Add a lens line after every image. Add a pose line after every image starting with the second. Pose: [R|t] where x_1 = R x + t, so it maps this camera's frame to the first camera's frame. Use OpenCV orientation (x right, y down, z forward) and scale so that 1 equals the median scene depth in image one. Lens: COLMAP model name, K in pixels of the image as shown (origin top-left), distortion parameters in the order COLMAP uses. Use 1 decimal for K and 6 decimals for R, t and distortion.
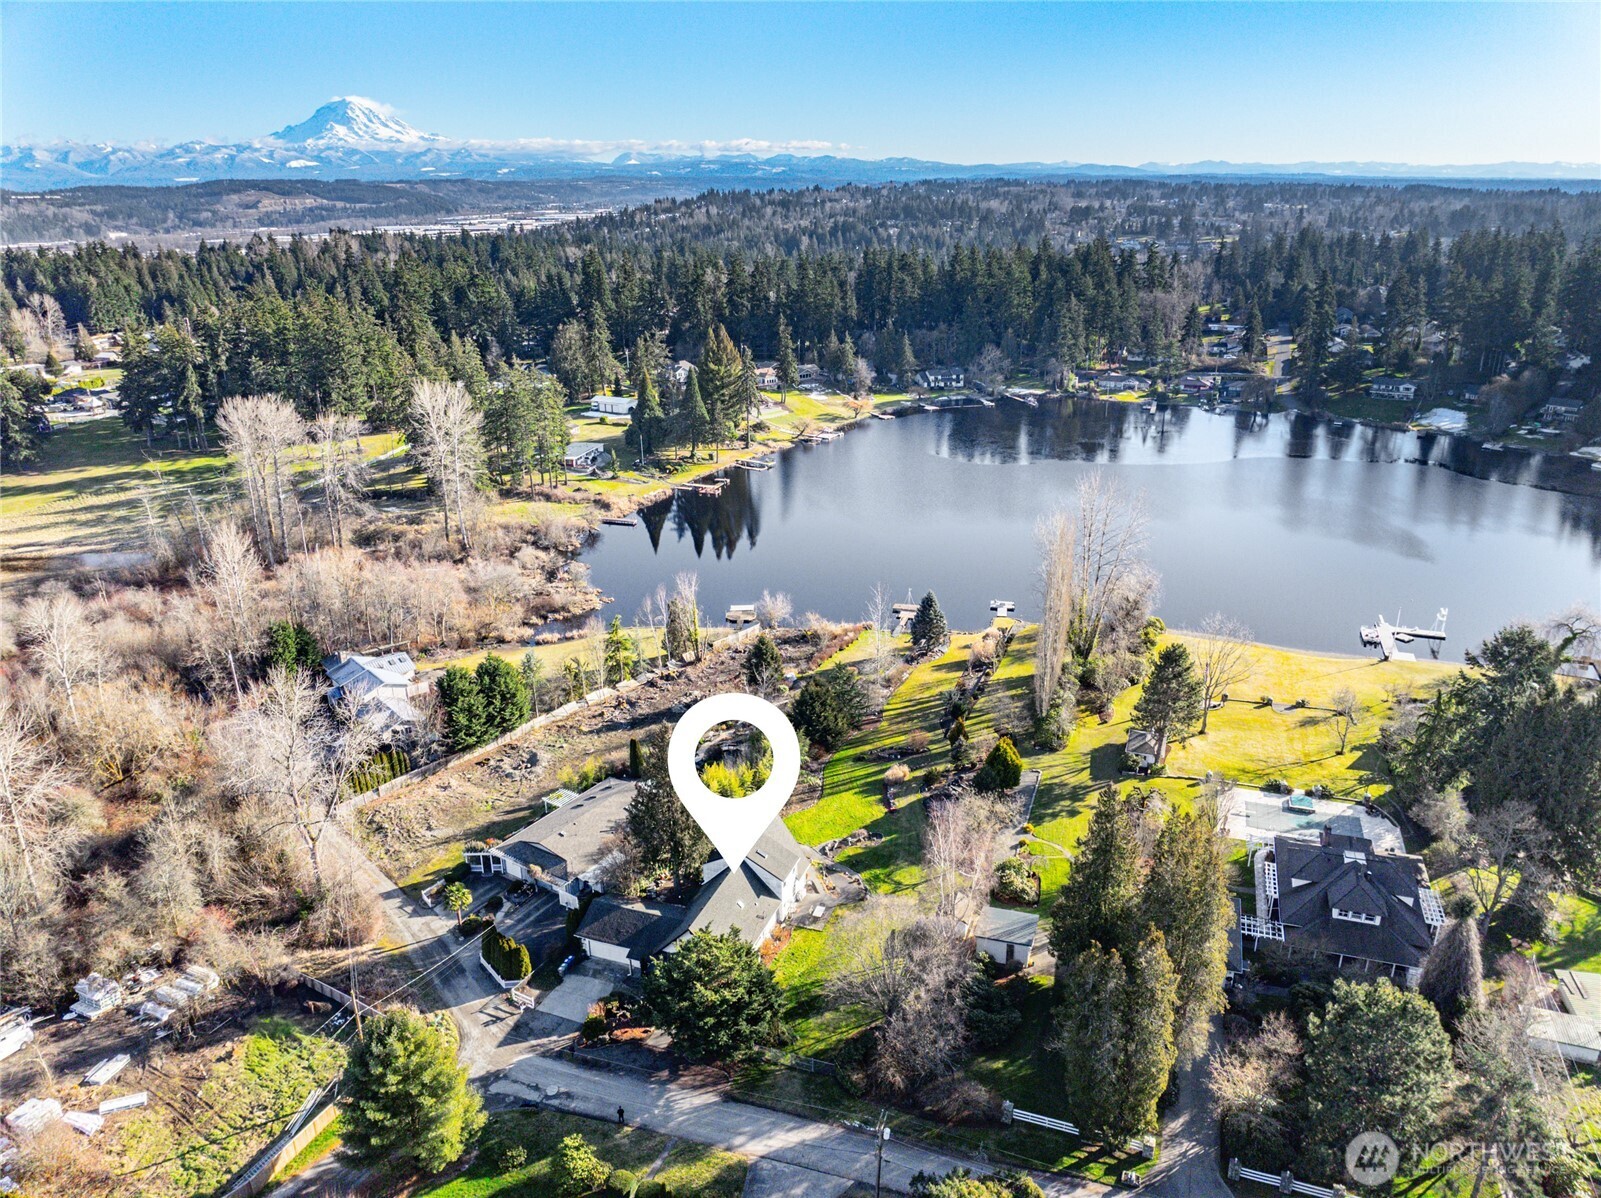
lens RADIAL K [[1141.4, 0, 800.5], [0, 1141.4, 599.0], [0, 0, 1]] dist [0.001304, -0.081189]
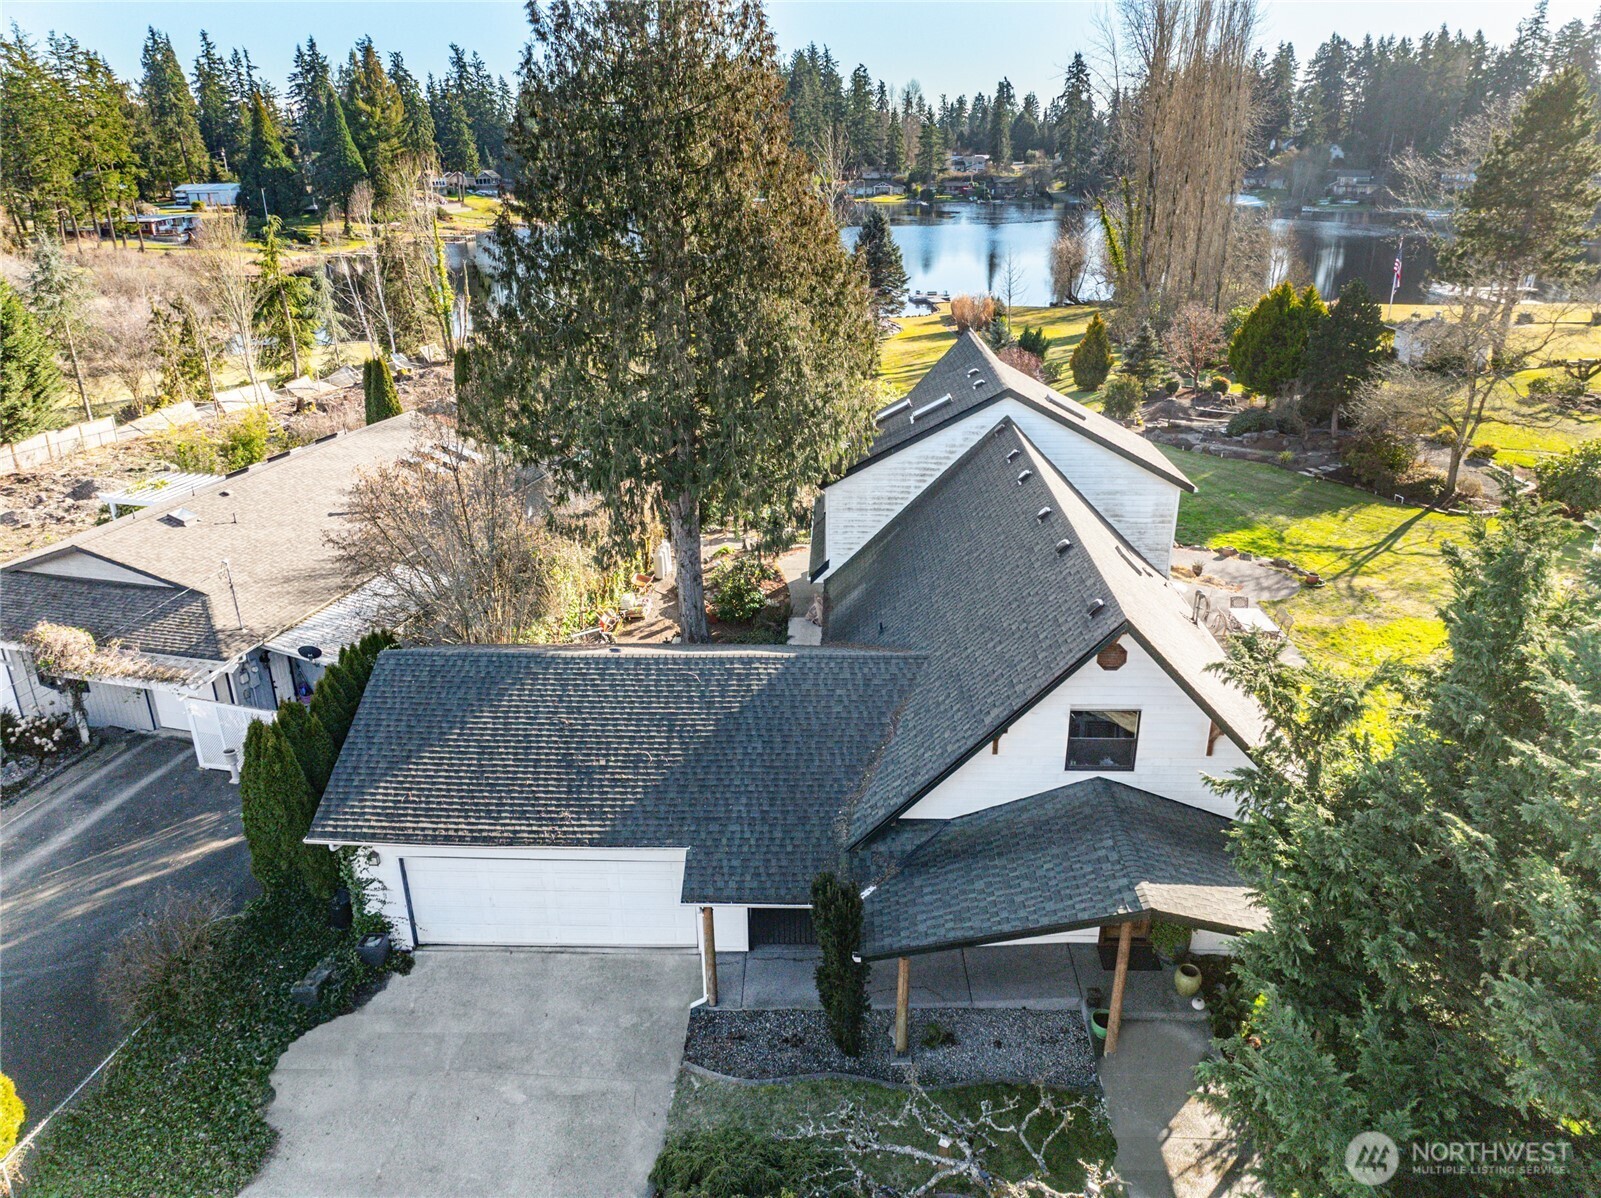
lens RADIAL K [[1130.5, 0, 800.5], [0, 1130.5, 599.0], [0, 0, 1]] dist [-0.012841, 0.001194]
pose [[0.950149, -0.112910, 0.290635, -0.156335], [0.102598, 0.993439, 0.050532, 0.233123], [-0.294434, -0.018195, 0.955499, 0.740861]]
